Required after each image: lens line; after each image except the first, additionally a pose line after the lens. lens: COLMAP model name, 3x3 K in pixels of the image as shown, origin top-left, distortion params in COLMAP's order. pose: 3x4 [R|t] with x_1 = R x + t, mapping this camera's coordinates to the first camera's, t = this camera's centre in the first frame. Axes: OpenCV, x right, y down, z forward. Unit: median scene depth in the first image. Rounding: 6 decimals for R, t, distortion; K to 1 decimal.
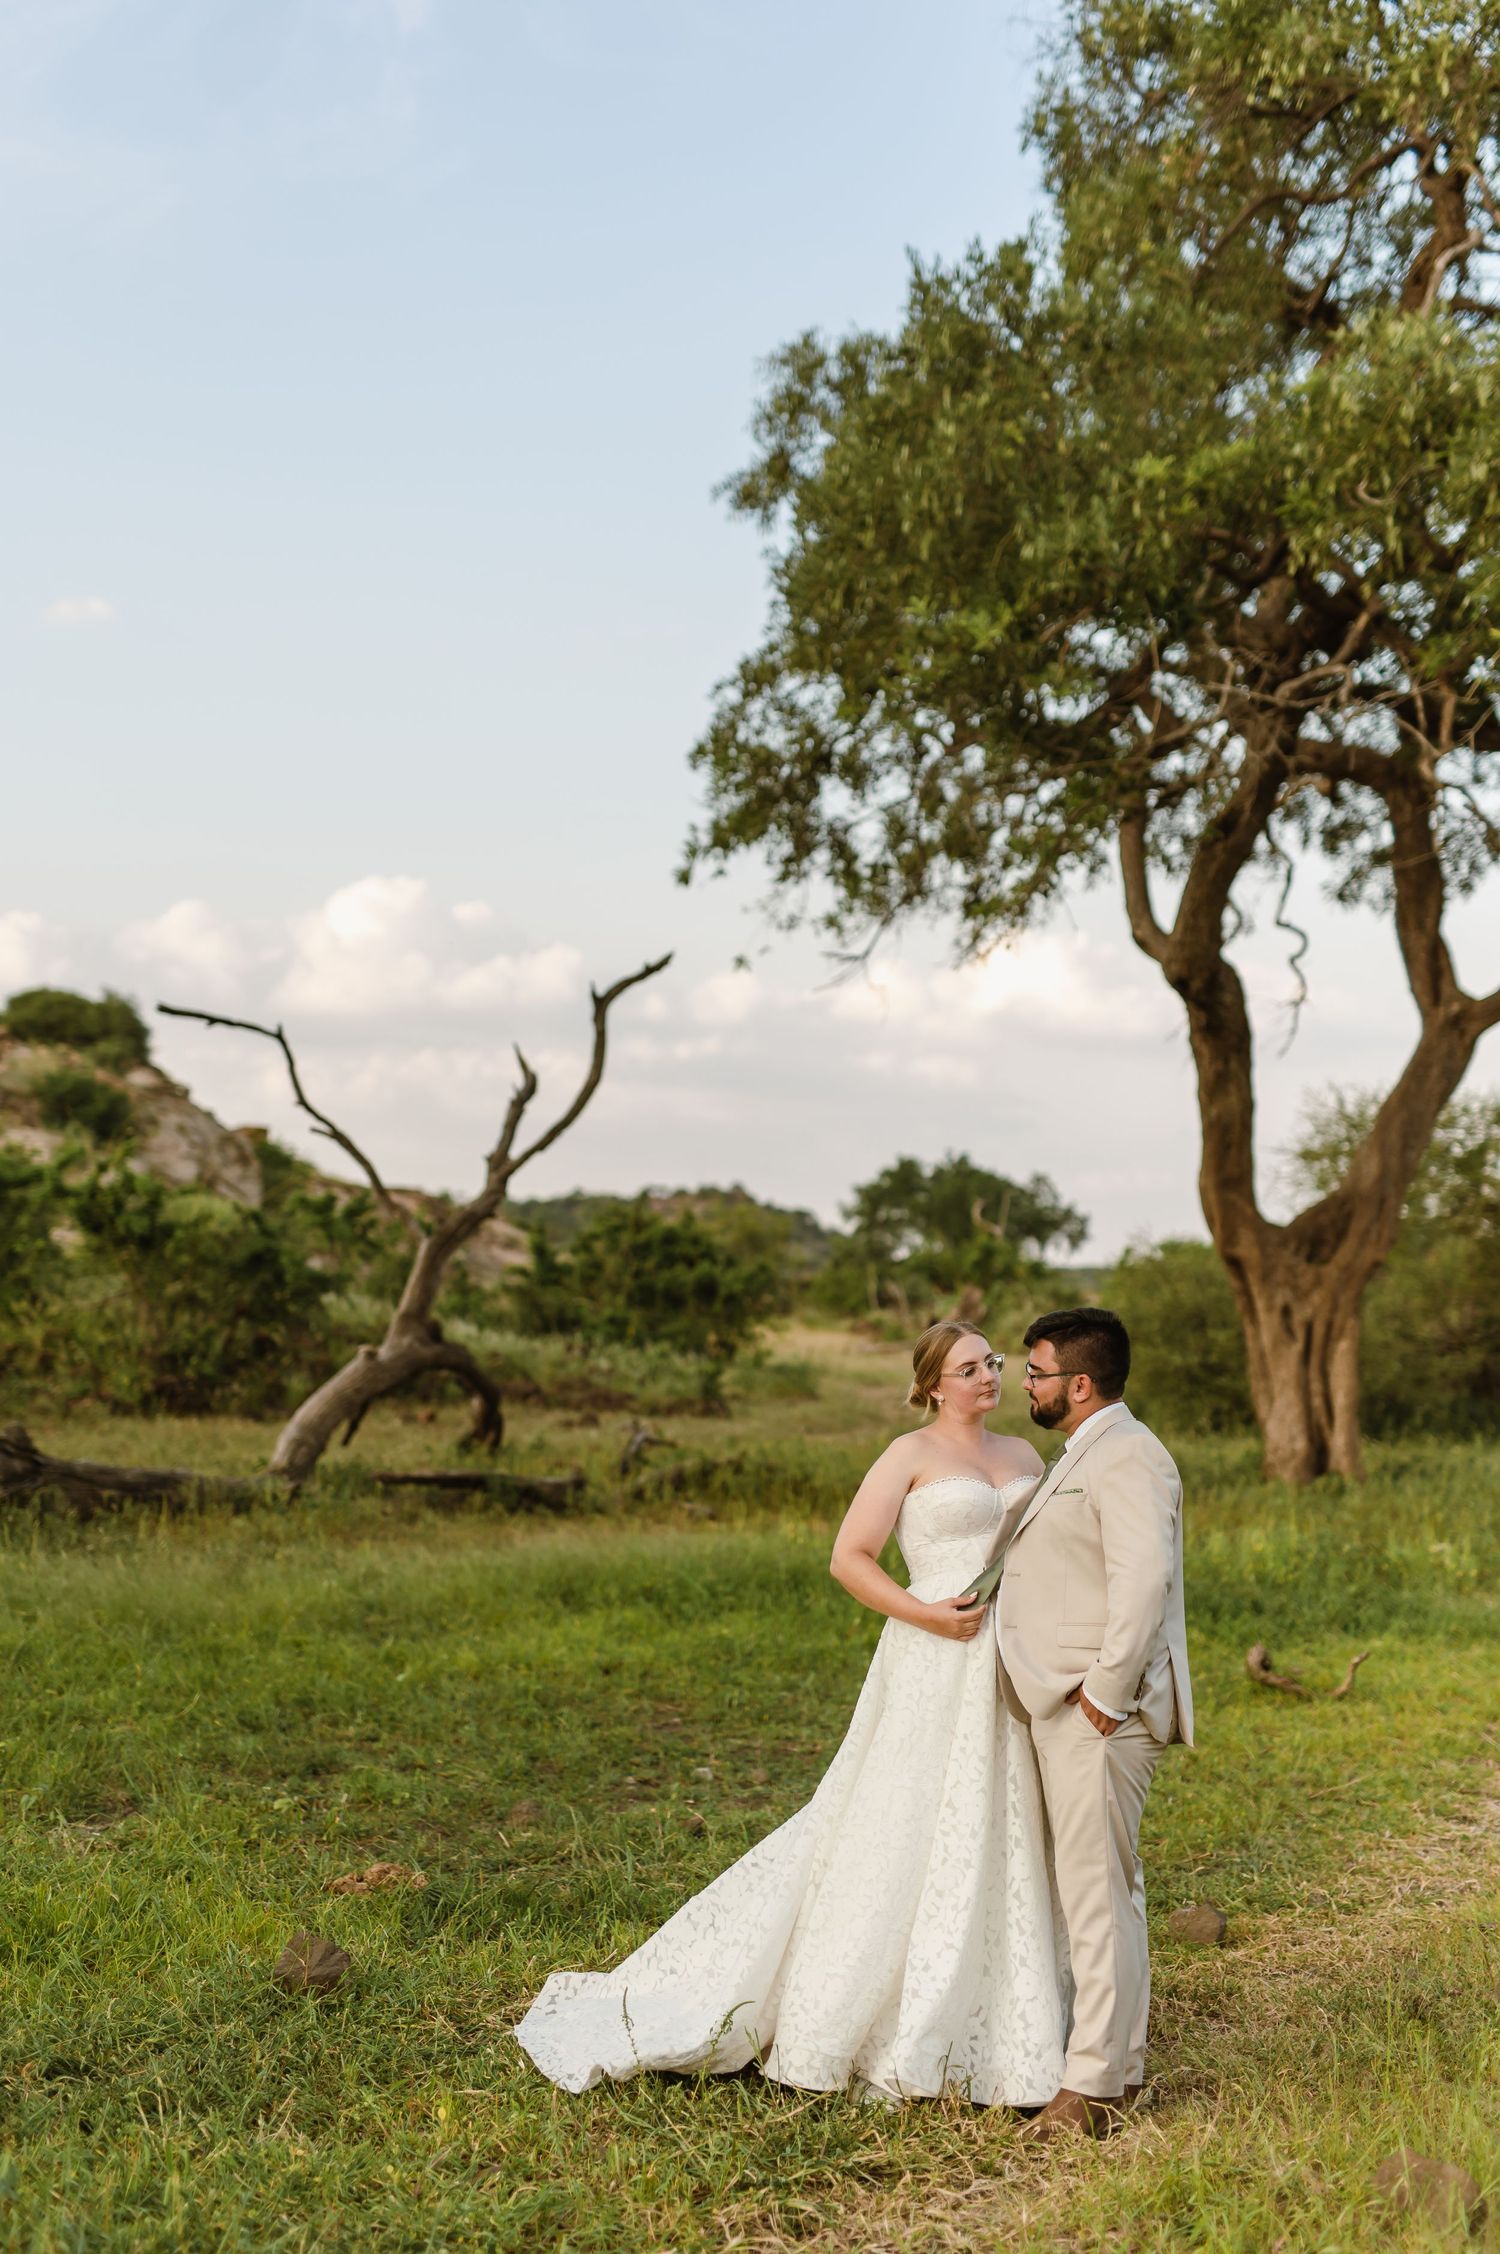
lens RADIAL K [[3099.0, 0, 761.9], [0, 3099.0, 1139.7], [0, 0, 1]] dist [0.132487, 0.000000]
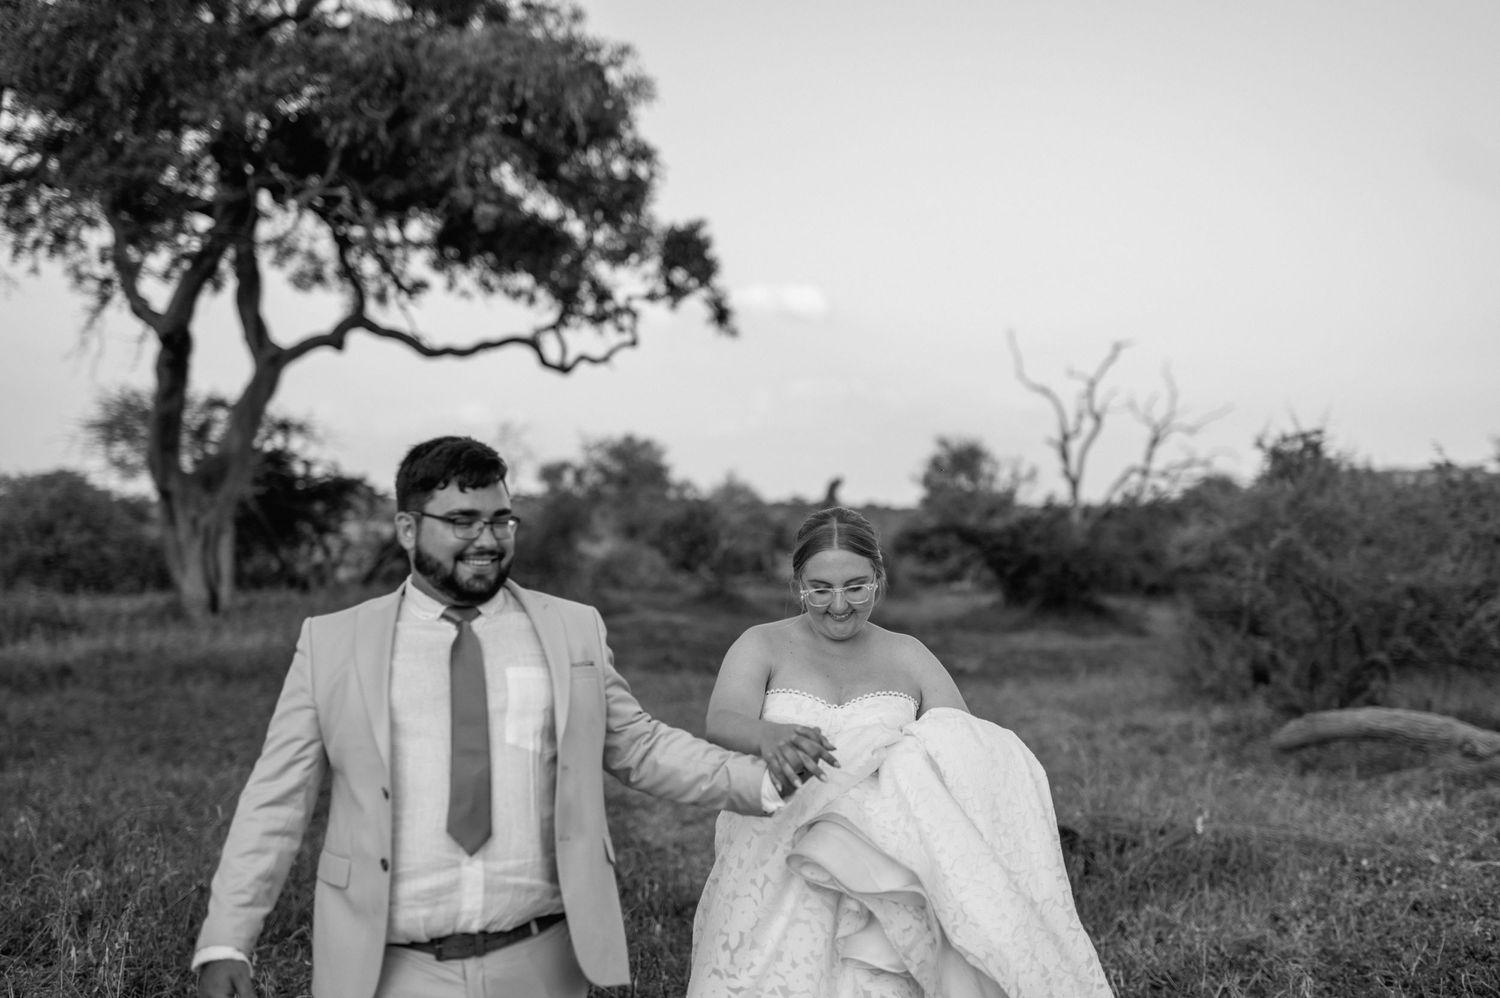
lens RADIAL K [[2062.3, 0, 756.7], [0, 2062.3, 496.1], [0, 0, 1]] dist [0.132487, 0.000000]
pose [[0.826938, -0.004361, 0.562277, -0.235334], [-0.020927, 0.999038, 0.038527, -0.011308], [-0.561904, -0.043626, 0.826051, -0.164138]]
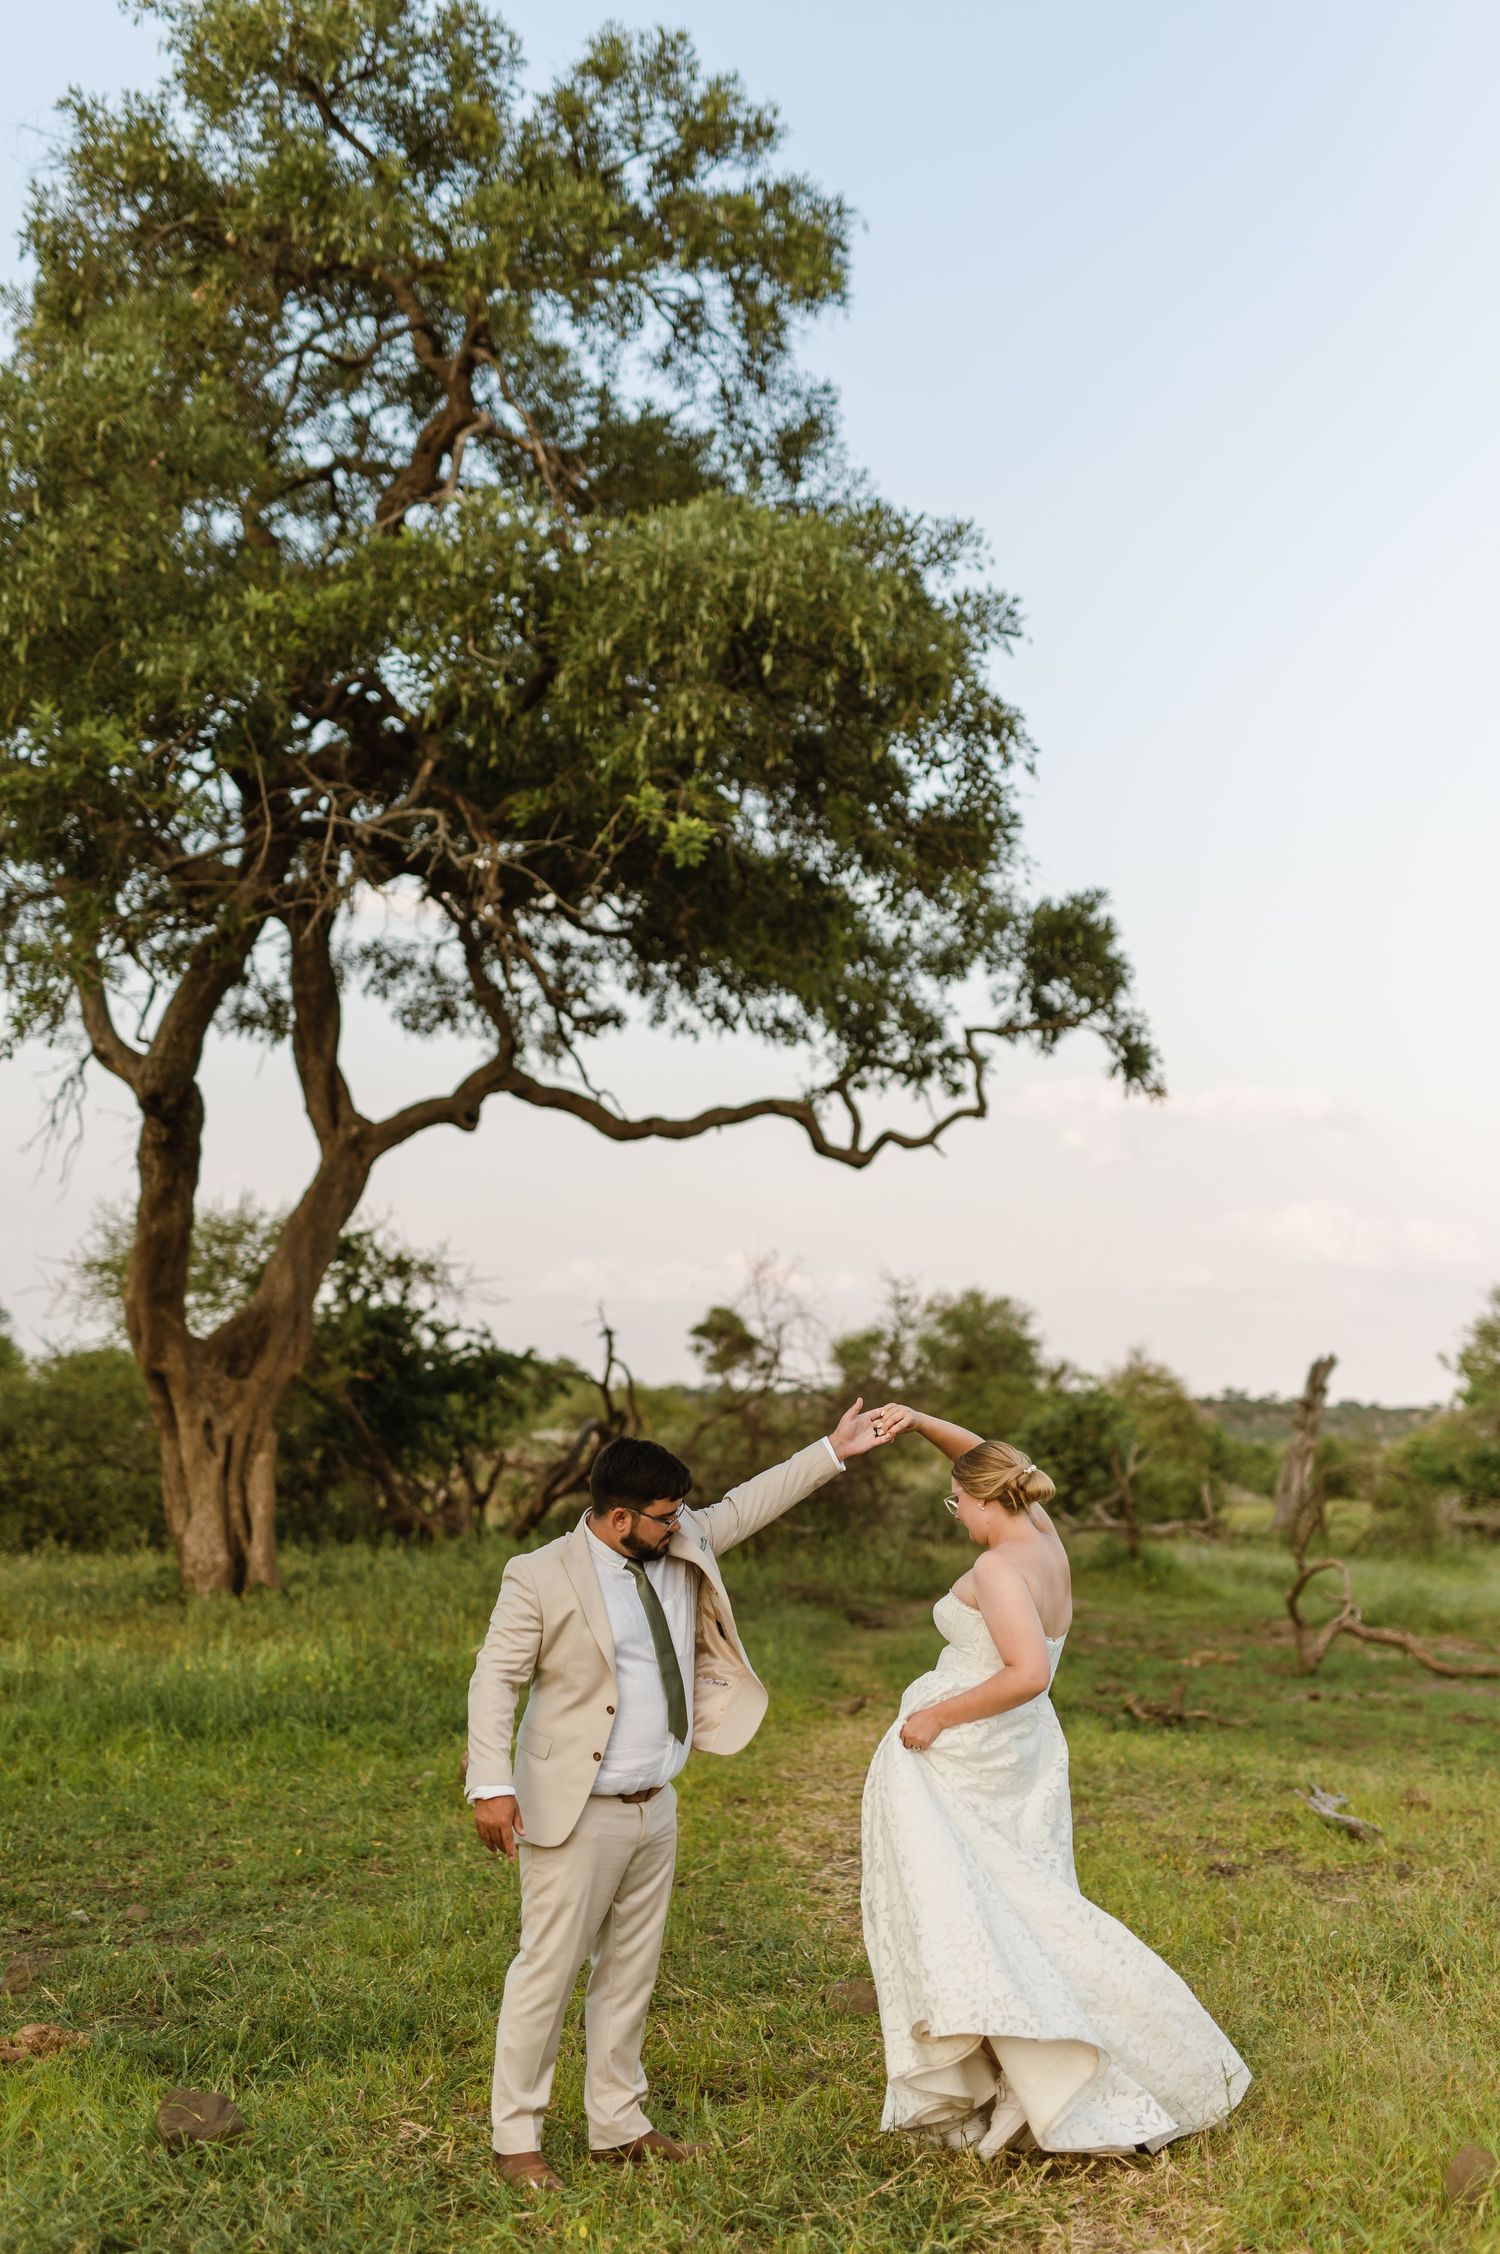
lens RADIAL K [[3099.0, 0, 754.7], [0, 3099.0, 1123.4], [0, 0, 1]] dist [0.132487, 0.000000]
pose [[0.893847, 0.034371, 0.447052, -0.128548], [-0.016223, 0.998884, -0.044361, -0.000808], [-0.448078, 0.032400, 0.893407, 0.013406]]
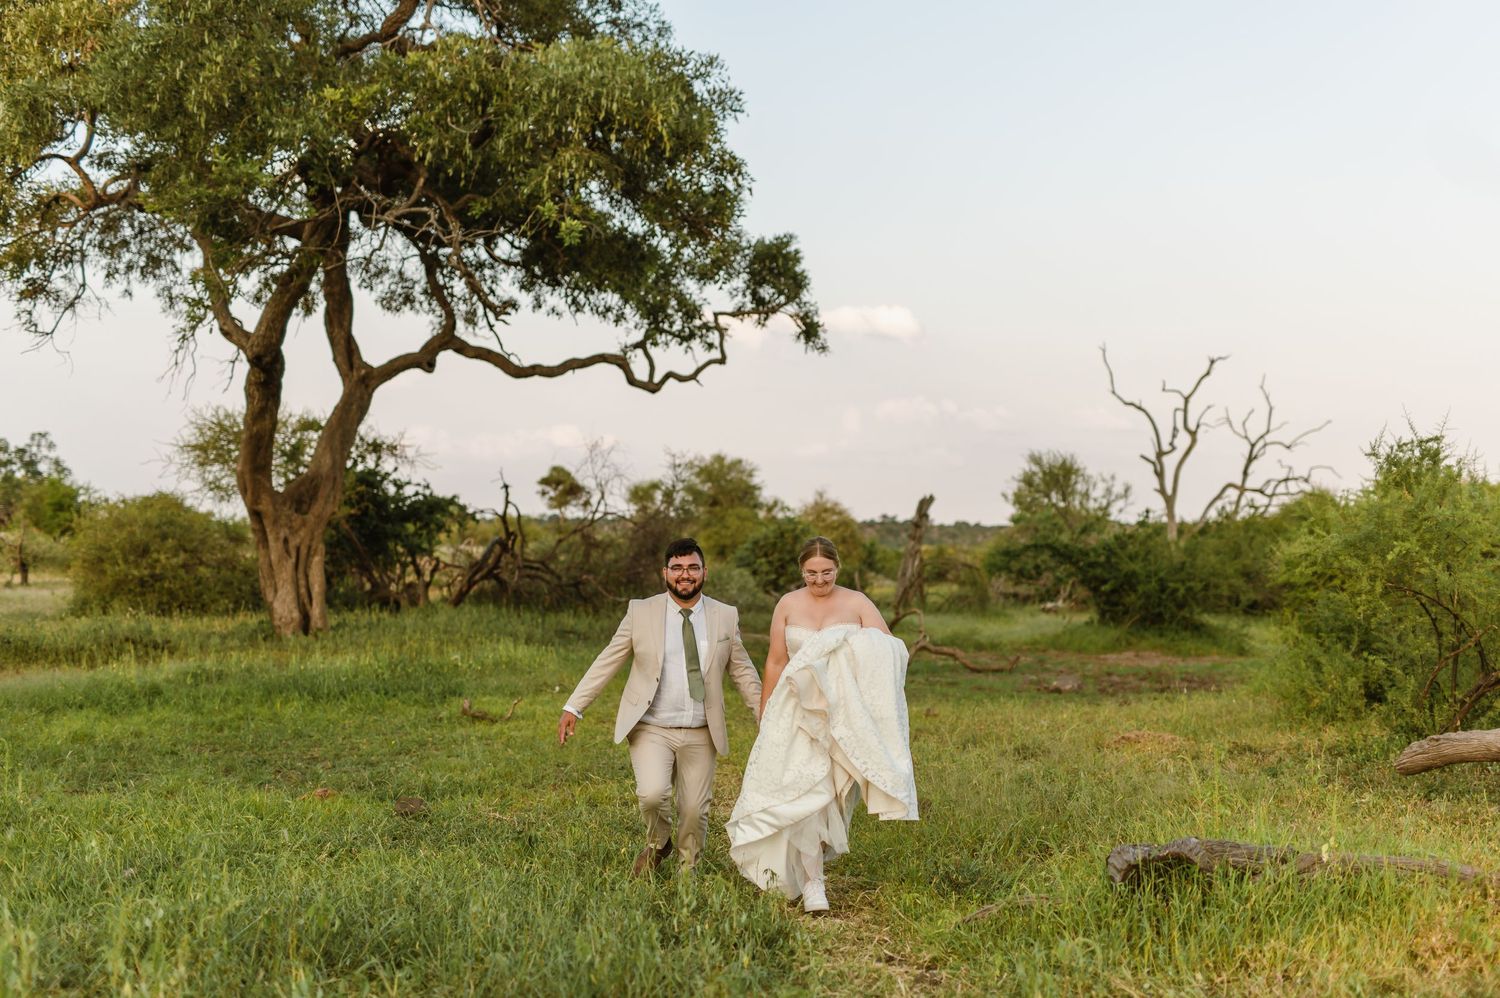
lens RADIAL K [[2062.3, 0, 752.2], [0, 2062.3, 508.3], [0, 0, 1]] dist [0.132487, 0.000000]
pose [[0.851772, -0.007499, 0.523859, -0.227064], [-0.012985, 0.999288, 0.035419, -0.009133], [-0.523751, -0.036971, 0.851069, -0.151733]]
